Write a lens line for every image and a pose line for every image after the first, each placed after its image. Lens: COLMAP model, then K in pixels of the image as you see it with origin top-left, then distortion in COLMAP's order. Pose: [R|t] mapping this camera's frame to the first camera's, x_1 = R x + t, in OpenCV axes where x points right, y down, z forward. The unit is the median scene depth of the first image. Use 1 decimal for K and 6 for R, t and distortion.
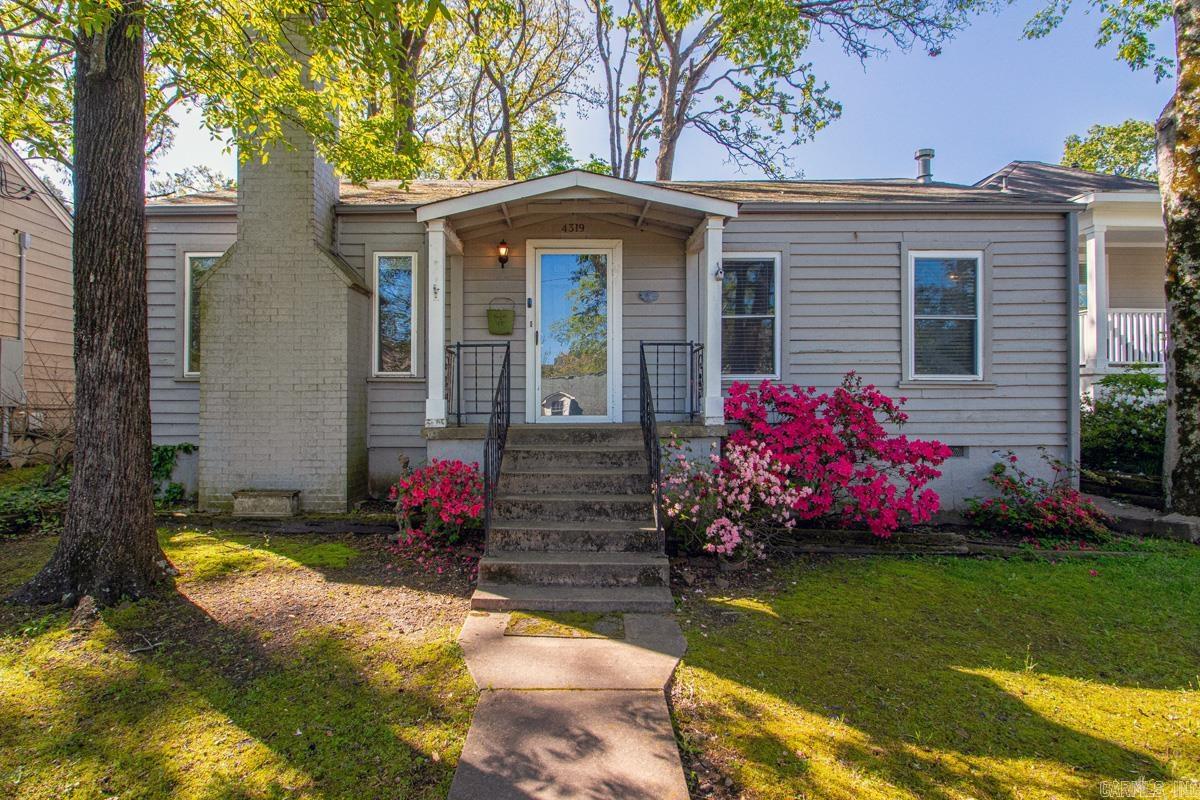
lens RADIAL K [[587.2, 0, 600.0], [0, 587.2, 400.0], [0, 0, 1]] dist [0.000444, -0.012276]
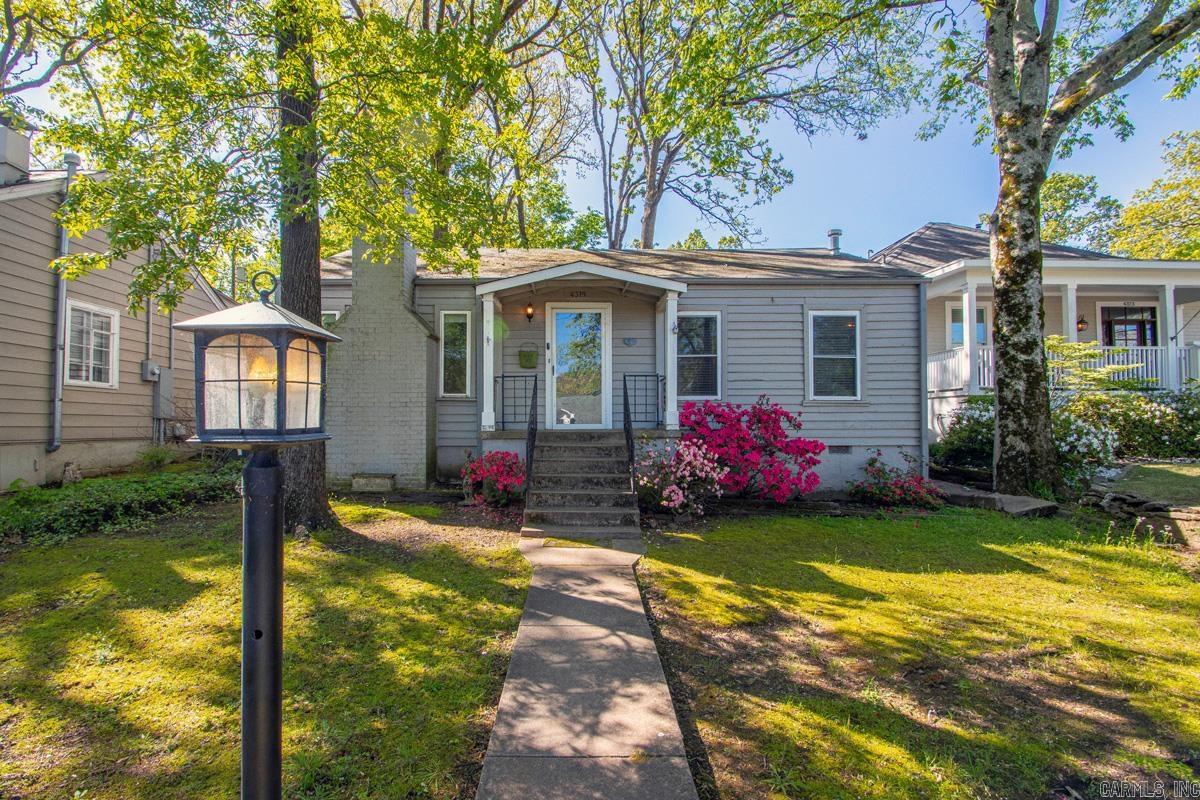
lens RADIAL K [[543.9, 0, 595.1], [0, 543.9, 413.9], [0, 0, 1]] dist [0.022259, -0.019699]
pose [[0.999999, 0.000321, 0.001238, -0.005308], [-0.000316, 0.999992, -0.003975, 0.006576], [-0.001239, 0.003975, 0.999991, -0.349151]]
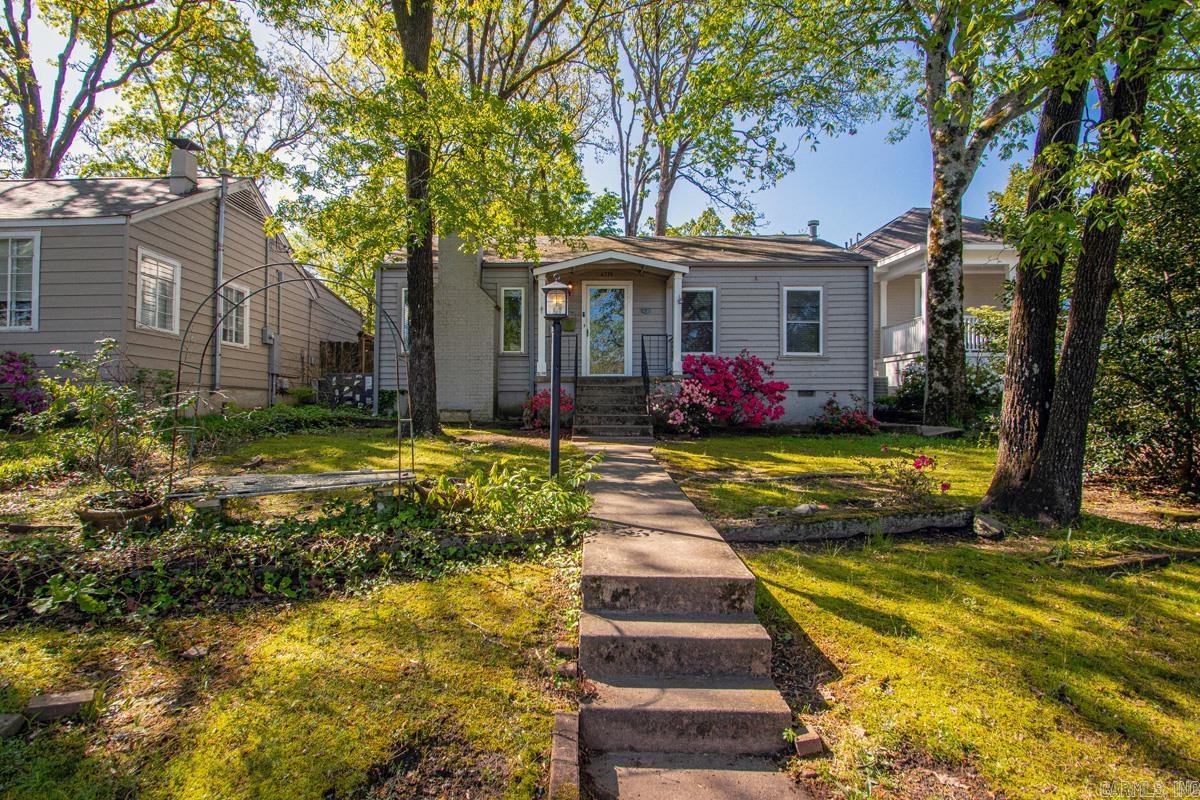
lens RADIAL K [[575.8, 0, 592.7], [0, 575.8, 421.4], [0, 0, 1]] dist [0.025366, -0.023727]
pose [[0.999778, 0.003186, -0.020837, -0.051895], [-0.002471, 0.999411, 0.034242, 0.118348], [0.020933, -0.034183, 0.999196, -0.894075]]
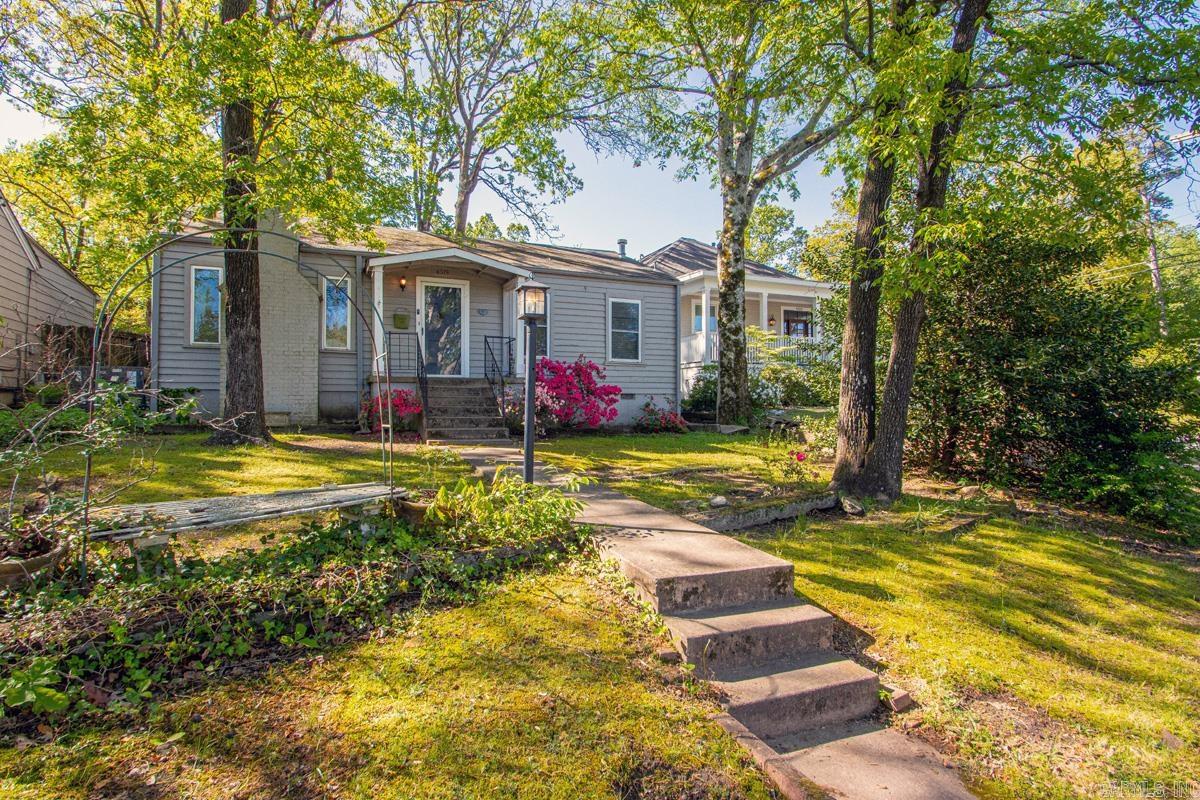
lens RADIAL K [[569.9, 0, 570.0], [0, 569.9, 419.0], [0, 0, 1]] dist [0.022854, -0.022178]
pose [[0.934791, -0.003937, 0.355176, -0.314376], [-0.005910, 0.999628, 0.026636, 0.117298], [-0.355148, -0.026998, 0.934420, -0.831768]]
